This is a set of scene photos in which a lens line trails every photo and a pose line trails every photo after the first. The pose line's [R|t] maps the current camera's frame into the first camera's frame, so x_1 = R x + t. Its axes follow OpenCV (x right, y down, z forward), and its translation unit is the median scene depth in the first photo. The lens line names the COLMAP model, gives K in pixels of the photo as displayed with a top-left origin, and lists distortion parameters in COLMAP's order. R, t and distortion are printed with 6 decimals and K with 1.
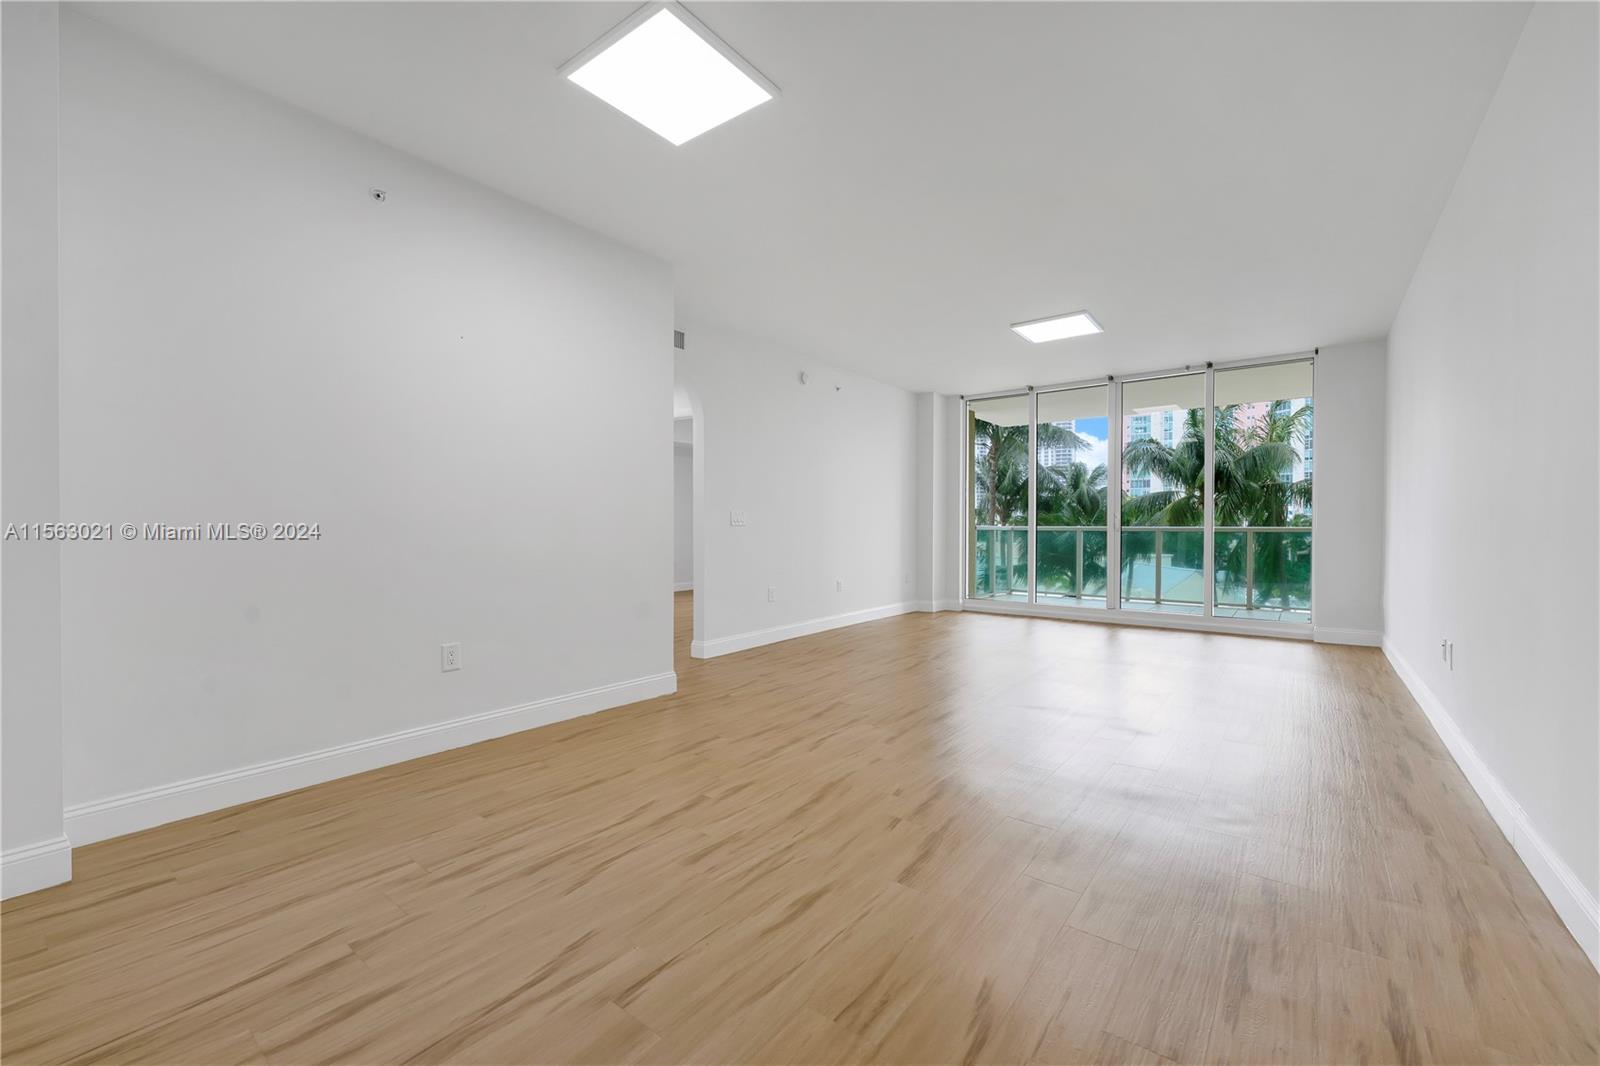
lens RADIAL K [[647.8, 0, 804.6], [0, 647.8, 533.1], [0, 0, 1]] dist [0.001170, -0.000299]
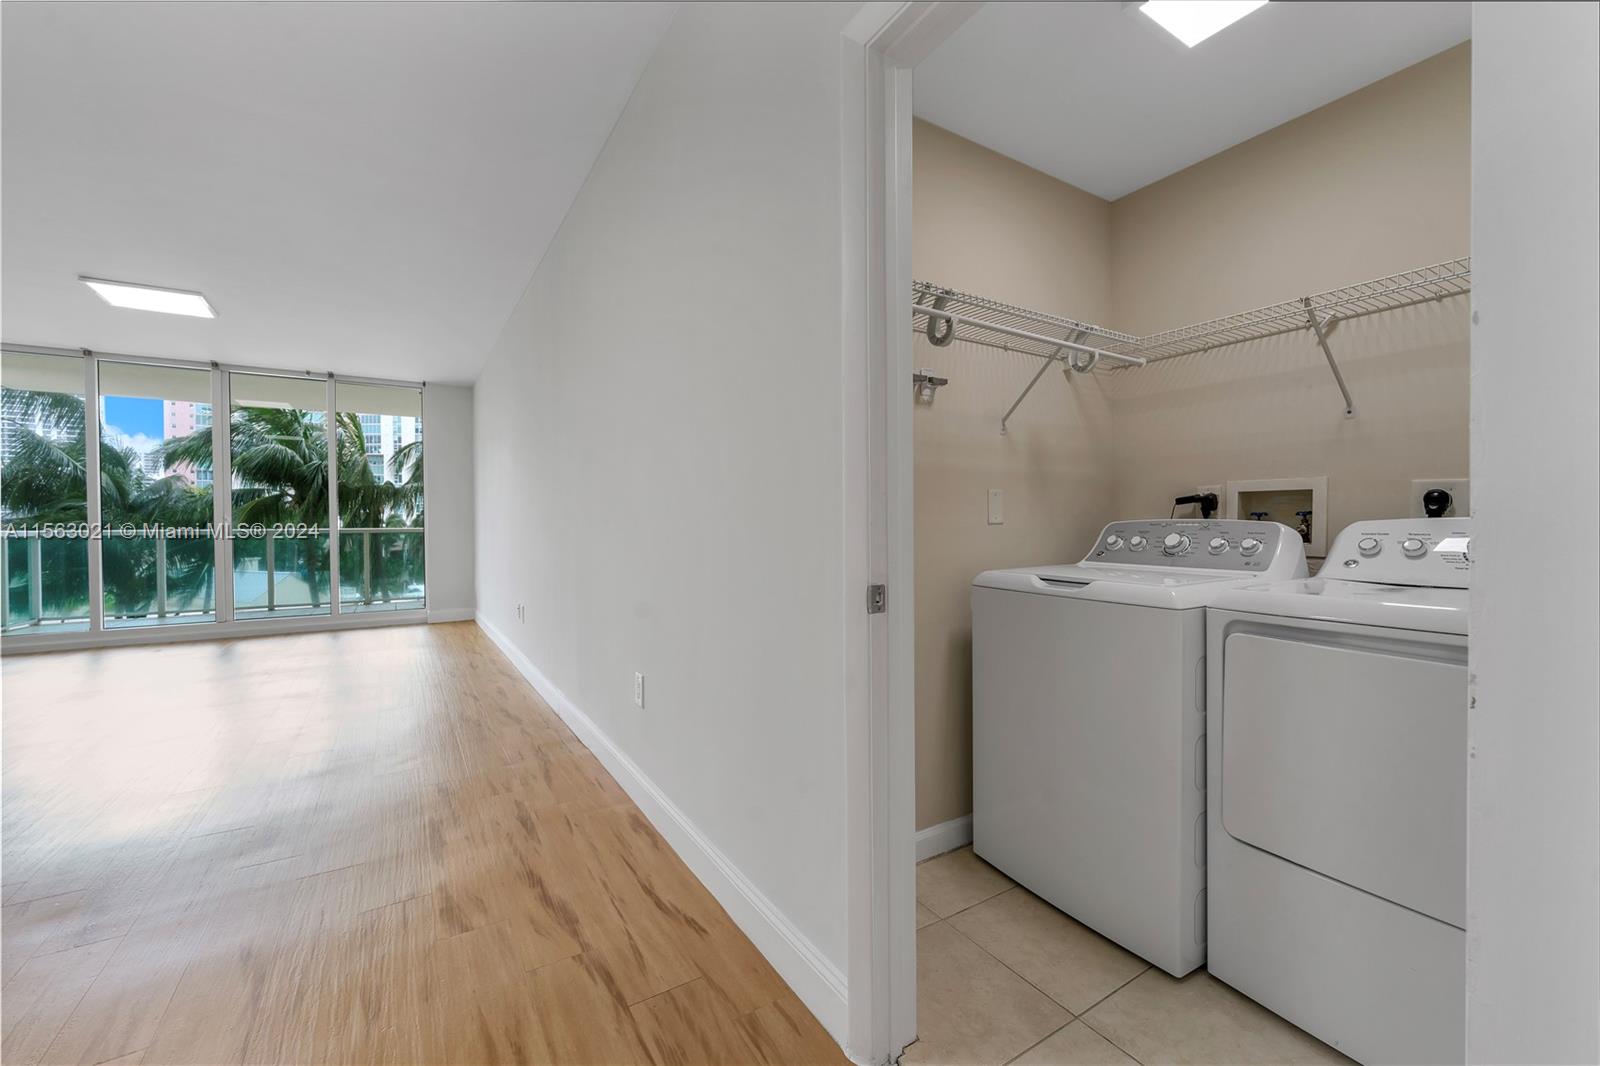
lens RADIAL K [[647.8, 0, 804.6], [0, 647.8, 533.1], [0, 0, 1]] dist [0.001170, -0.000299]
pose [[0.340168, -0.016571, 0.940219, -0.135316], [0.014781, 0.999815, 0.012274, -0.007850], [-0.940249, 0.009722, 0.340350, -0.095548]]
